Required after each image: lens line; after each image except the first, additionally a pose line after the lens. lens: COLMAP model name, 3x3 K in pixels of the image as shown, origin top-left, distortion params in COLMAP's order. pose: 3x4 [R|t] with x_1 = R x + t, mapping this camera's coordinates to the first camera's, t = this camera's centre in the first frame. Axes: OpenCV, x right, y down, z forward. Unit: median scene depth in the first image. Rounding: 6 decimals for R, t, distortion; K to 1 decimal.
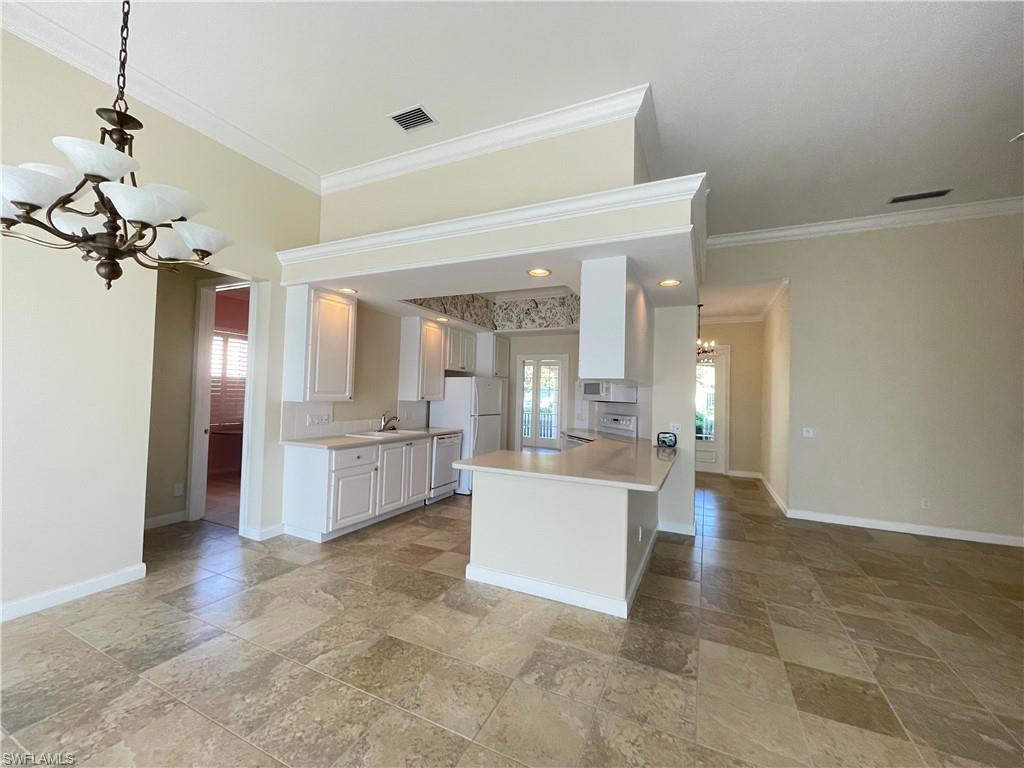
lens RADIAL K [[413.4, 0, 511.4], [0, 413.4, 381.4], [0, 0, 1]] dist [0.002523, -0.000488]
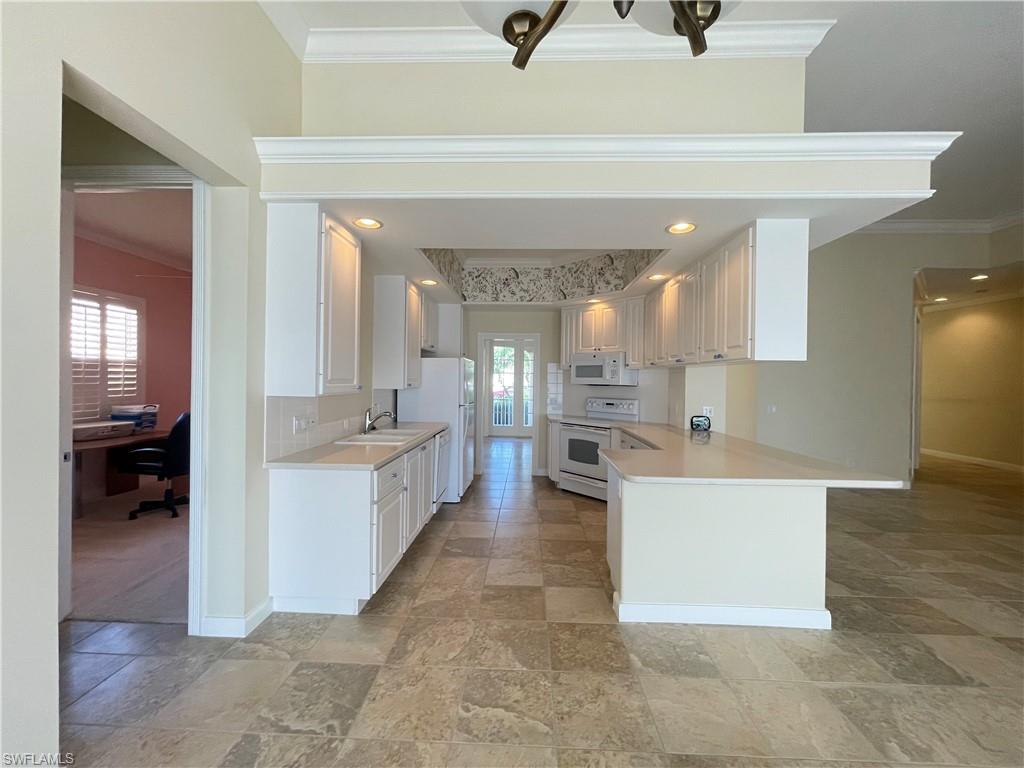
lens RADIAL K [[413.4, 0, 508.9], [0, 413.4, 380.8], [0, 0, 1]] dist [0.002523, -0.000488]
pose [[0.918129, -0.015825, 0.395966, -0.469235], [-0.001216, 0.999085, 0.042747, -0.000227], [-0.396280, -0.039729, 0.917270, 0.316517]]
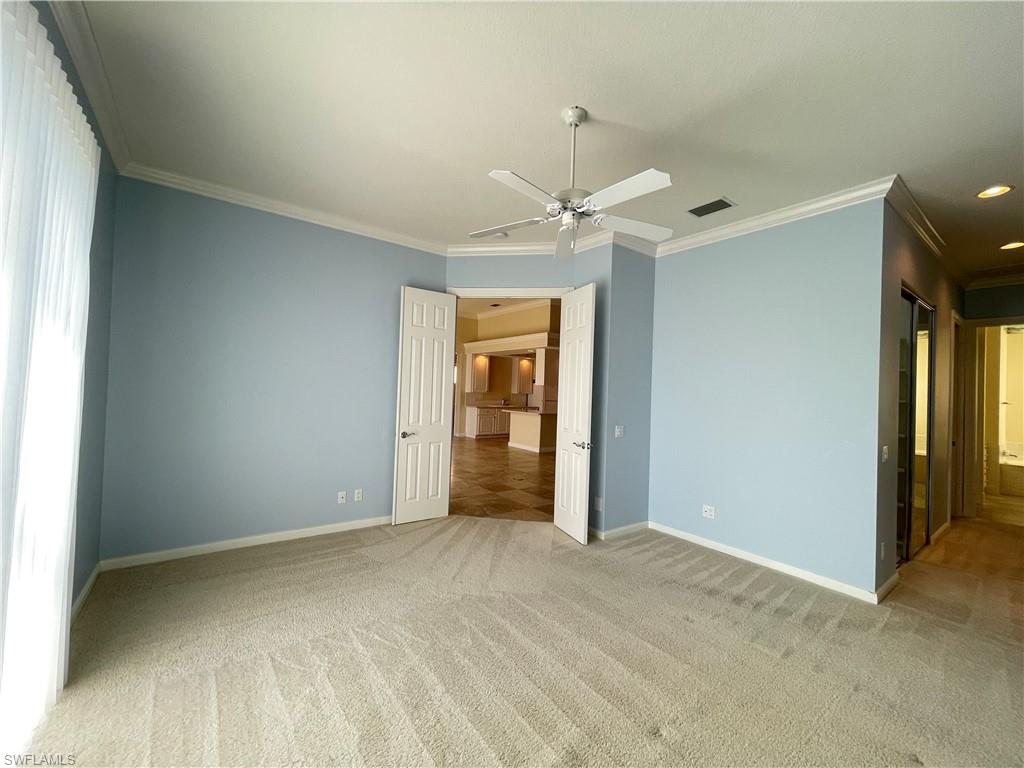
lens RADIAL K [[413.4, 0, 511.5], [0, 413.4, 377.2], [0, 0, 1]] dist [0.002523, -0.000488]
pose [[0.885939, -0.000802, -0.463801, 1.143389], [0.000029, 0.999999, -0.001674, -0.056333], [0.463802, 0.001470, 0.885938, -1.516035]]
